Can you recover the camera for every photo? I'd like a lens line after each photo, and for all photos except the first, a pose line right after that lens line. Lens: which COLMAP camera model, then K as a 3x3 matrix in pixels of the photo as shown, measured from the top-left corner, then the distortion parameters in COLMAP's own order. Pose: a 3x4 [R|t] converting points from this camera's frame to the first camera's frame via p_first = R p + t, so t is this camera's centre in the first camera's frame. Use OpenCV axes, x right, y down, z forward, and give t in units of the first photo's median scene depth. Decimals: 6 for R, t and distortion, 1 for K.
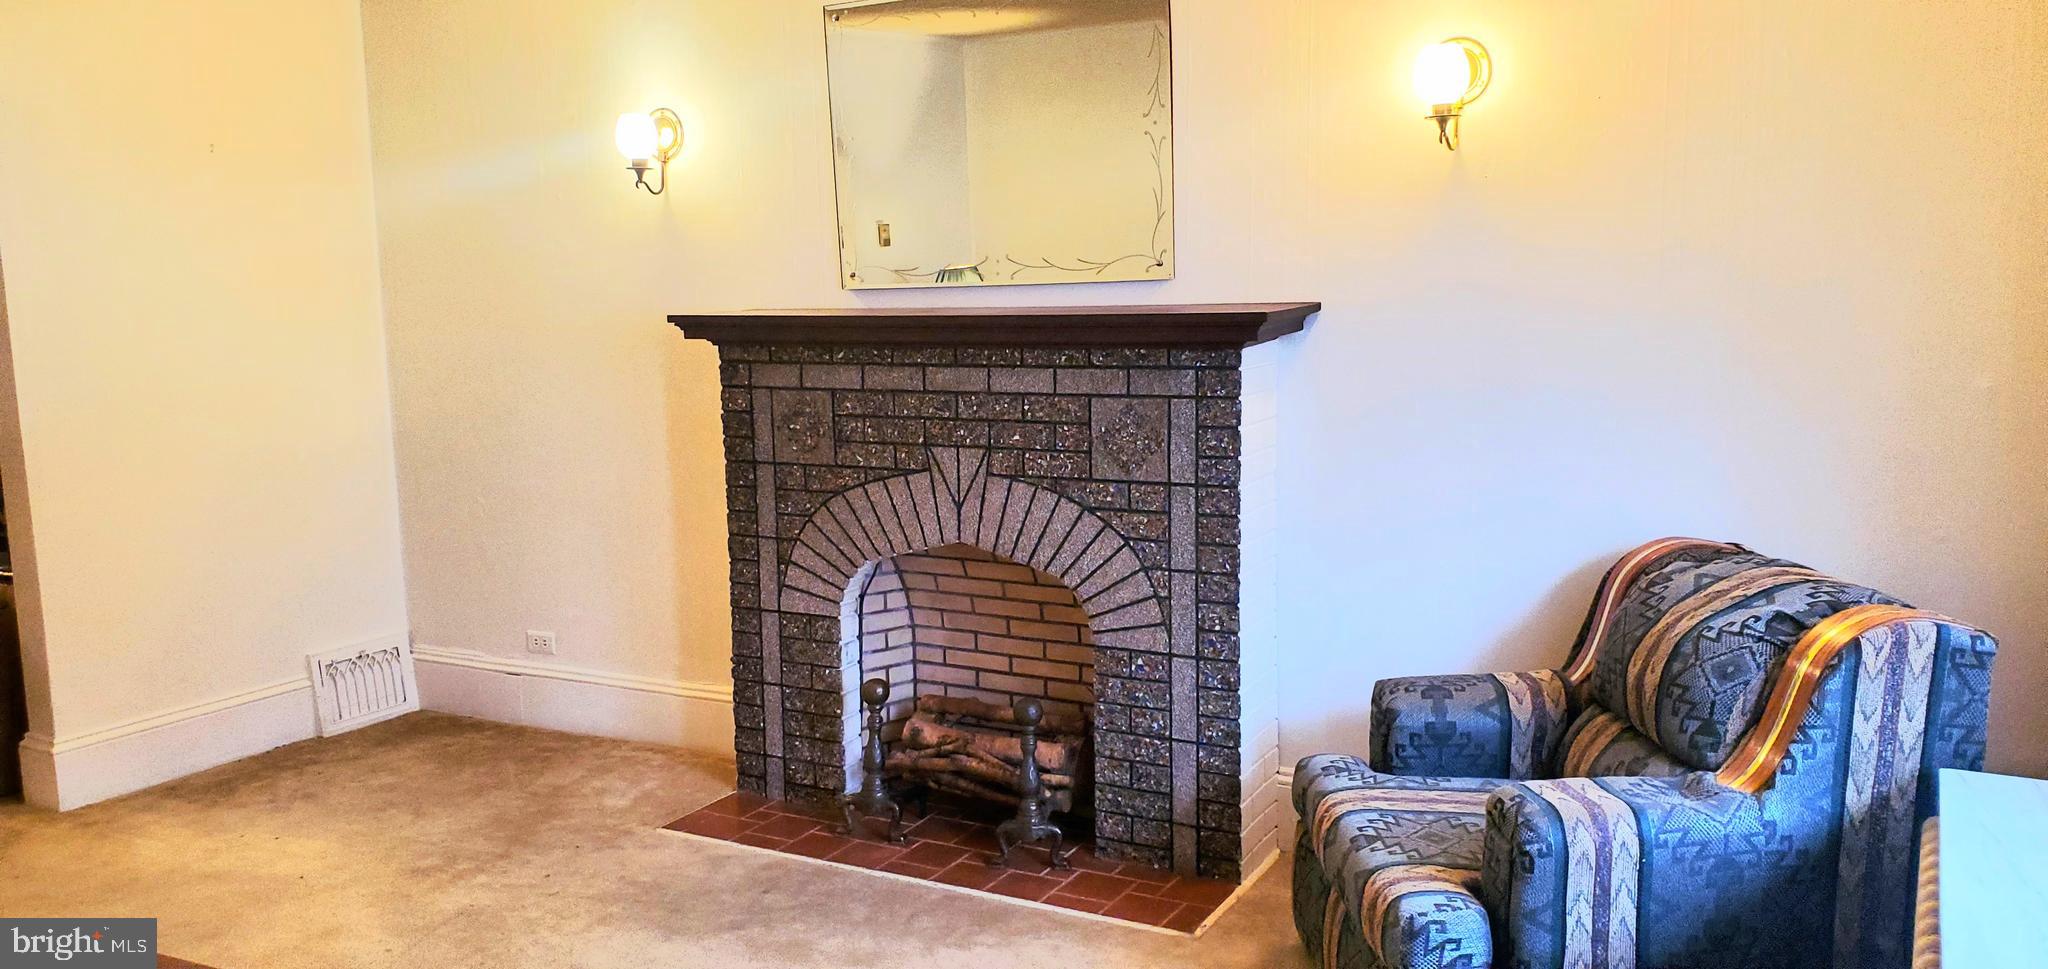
lens RADIAL K [[1663.5, 0, 1023.4], [0, 1663.5, 475.8], [0, 0, 1]] dist [0.114026, -0.015393]
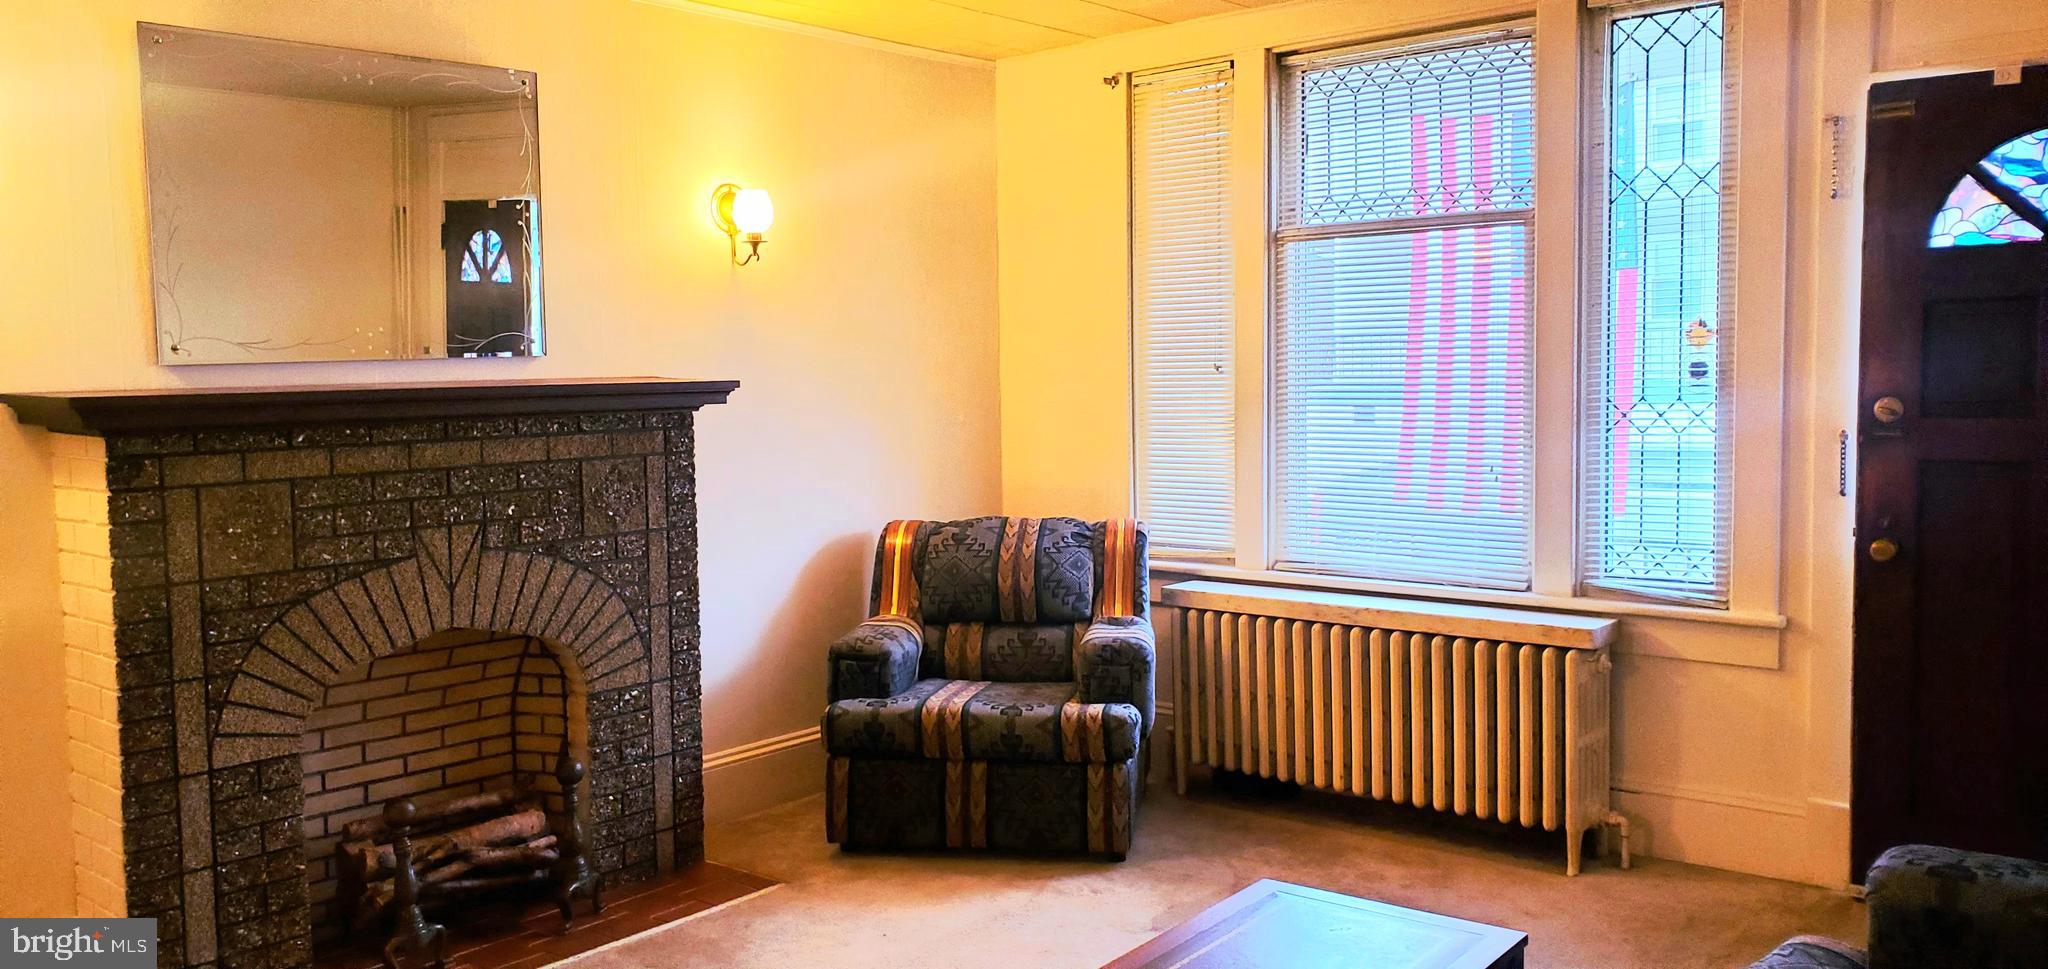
lens RADIAL K [[1663.5, 0, 1025.5], [0, 1663.5, 485.2], [0, 0, 1]] dist [0.114026, -0.015393]
pose [[0.166715, -0.057776, 0.984311, -0.937297], [0.141325, 0.989374, 0.034137, -0.026825], [-0.975824, 0.133417, 0.173109, 0.510145]]
